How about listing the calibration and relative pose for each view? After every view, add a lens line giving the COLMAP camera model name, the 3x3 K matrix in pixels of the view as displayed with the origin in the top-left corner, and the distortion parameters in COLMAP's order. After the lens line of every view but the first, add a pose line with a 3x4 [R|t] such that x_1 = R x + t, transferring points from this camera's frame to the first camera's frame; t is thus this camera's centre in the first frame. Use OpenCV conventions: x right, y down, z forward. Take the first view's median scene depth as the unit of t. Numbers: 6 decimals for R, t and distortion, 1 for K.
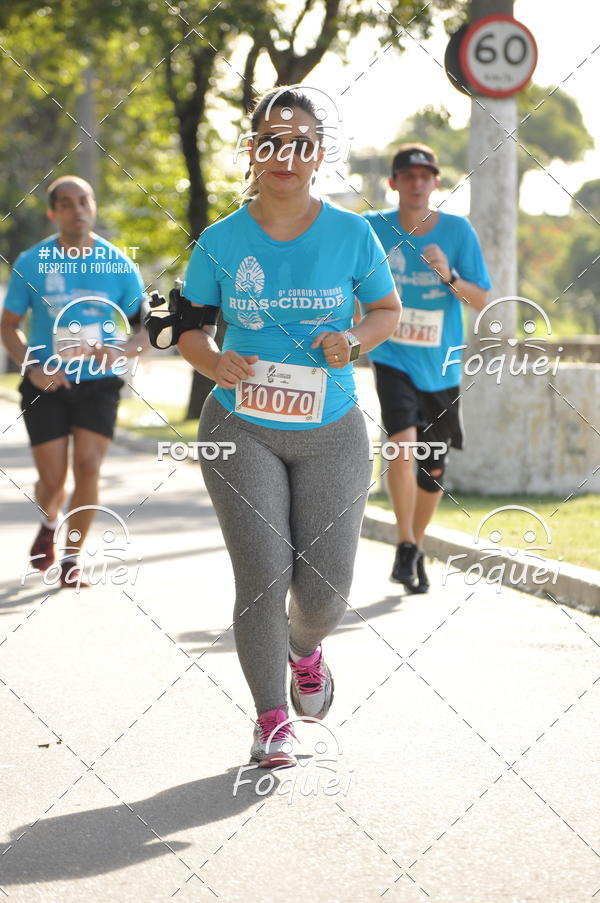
lens RADIAL K [[3795.8, 0, 308.0], [0, 3795.8, 460.6], [0, 0, 1]] dist [0.926567, 0.882446]
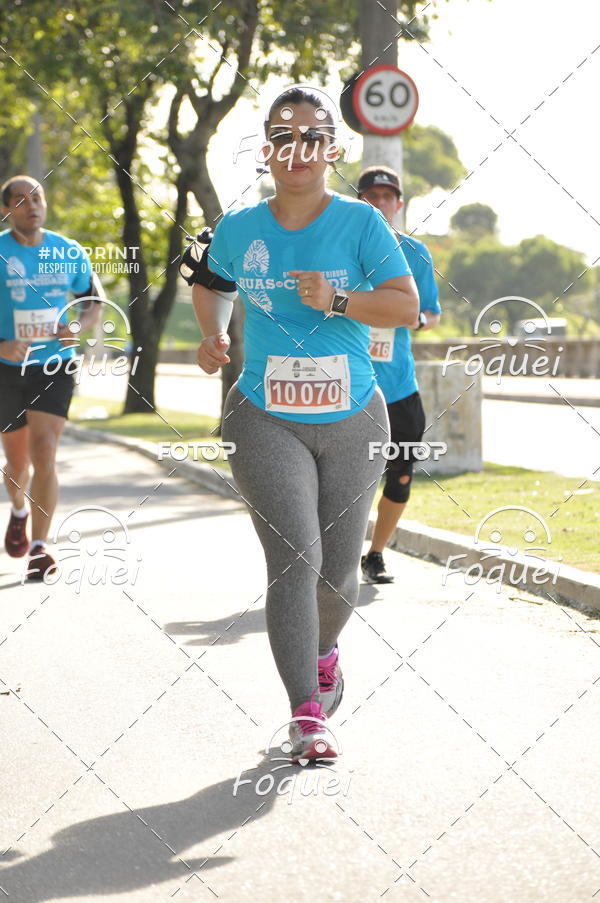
lens RADIAL K [[4166.7, 0, 300.0], [0, 4166.7, 451.5], [0, 0, 1]] dist [1.275797, -3.440937]
pose [[0.999873, -0.012670, -0.009719, 0.034371], [0.012673, 0.999920, 0.000325, 0.001284], [0.009714, -0.000448, 0.999953, -0.283180]]
